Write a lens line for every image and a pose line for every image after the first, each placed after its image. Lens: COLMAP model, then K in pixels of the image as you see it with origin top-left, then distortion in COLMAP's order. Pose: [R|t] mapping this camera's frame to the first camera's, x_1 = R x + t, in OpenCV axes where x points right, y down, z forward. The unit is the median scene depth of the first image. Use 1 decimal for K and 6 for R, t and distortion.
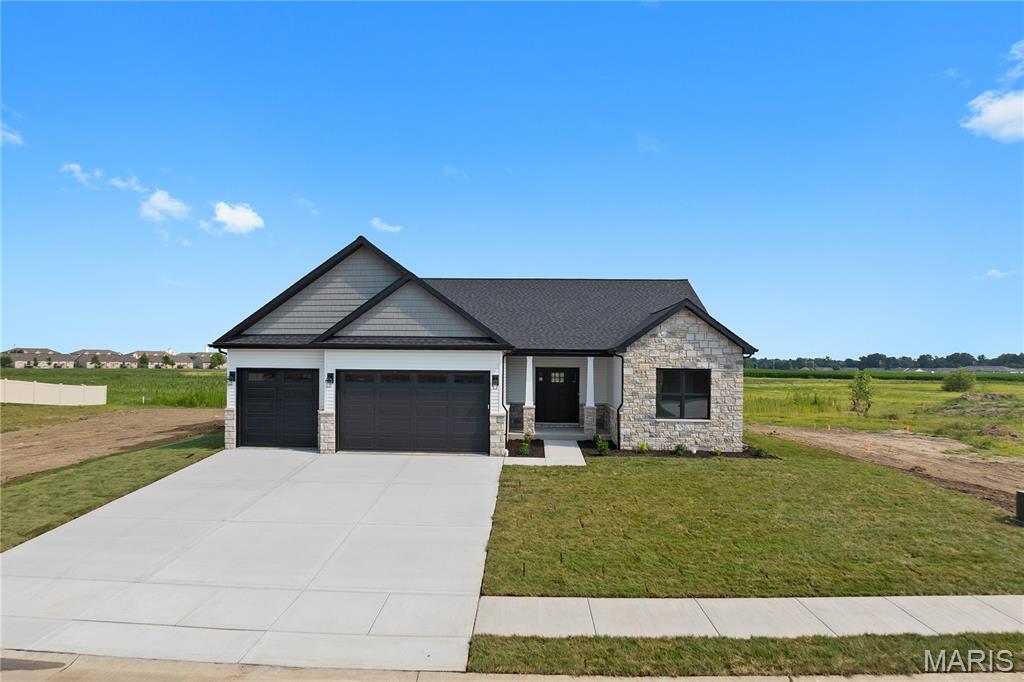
lens RADIAL K [[720.3, 0, 512.0], [0, 720.3, 341.0], [0, 0, 1]] dist [-0.074090, -0.000693]
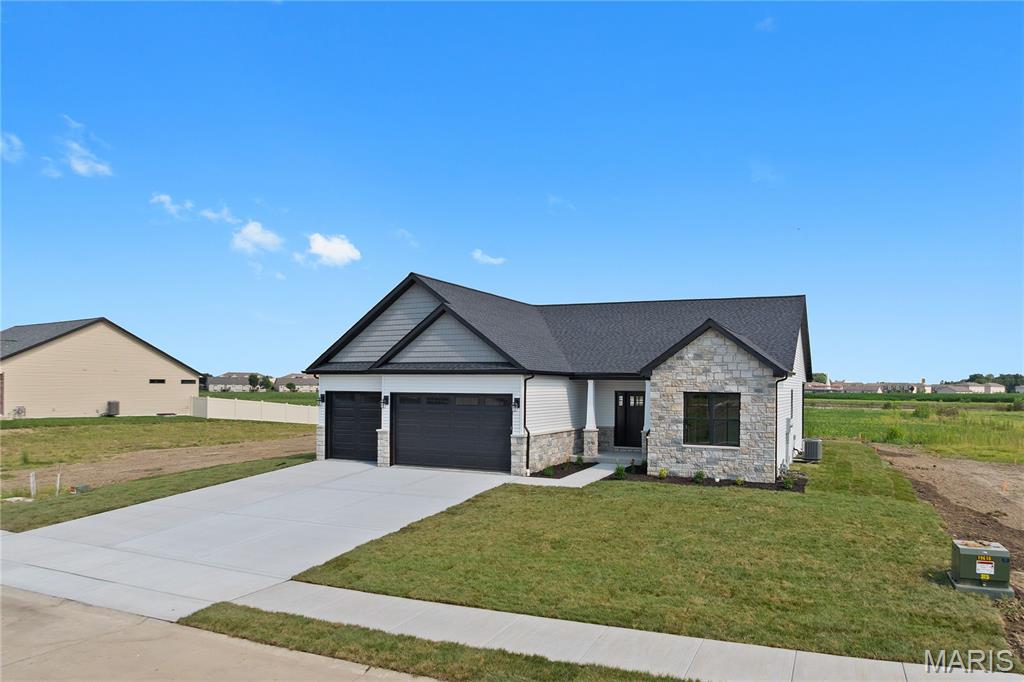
lens RADIAL K [[737.7, 0, 512.0], [0, 737.7, 341.0], [0, 0, 1]] dist [-0.070071, 0.000336]
pose [[0.927749, -0.023274, -0.372478, 0.359714], [0.011541, 0.999365, -0.033697, 0.000283], [0.373026, 0.026964, 0.927429, -0.002816]]
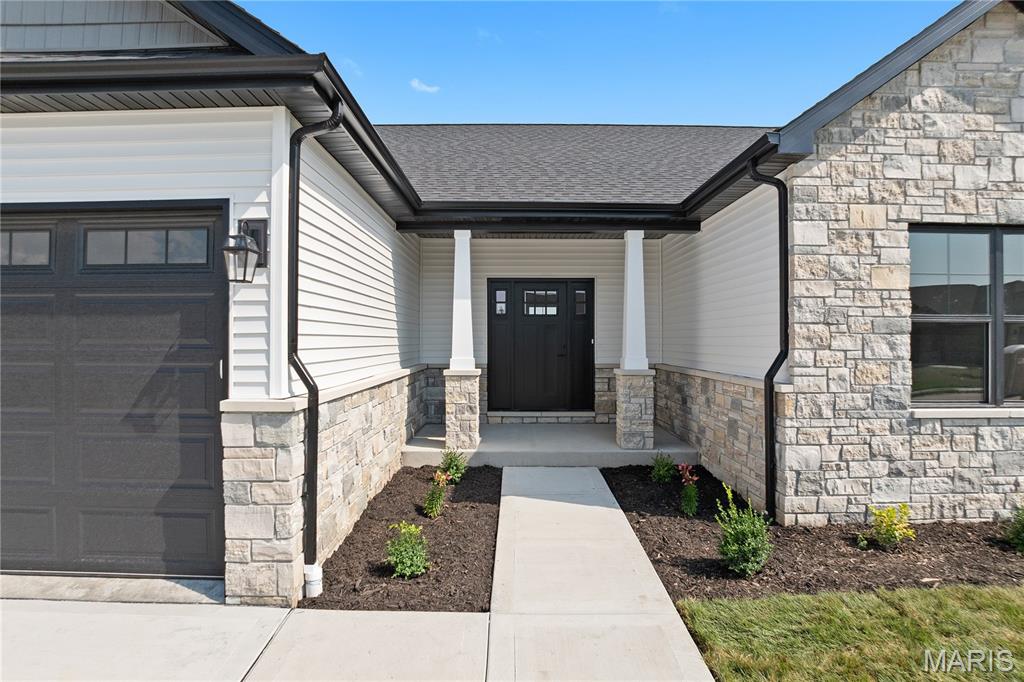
lens RADIAL K [[698.4, 0, 567.7], [0, 698.4, 335.5], [0, 0, 1]] dist [-0.072873, -0.000557]
pose [[0.994286, -0.005983, 0.106578, 0.045178], [0.002661, 0.999507, 0.031284, 0.072913], [-0.106713, -0.030821, 0.993812, 0.761683]]
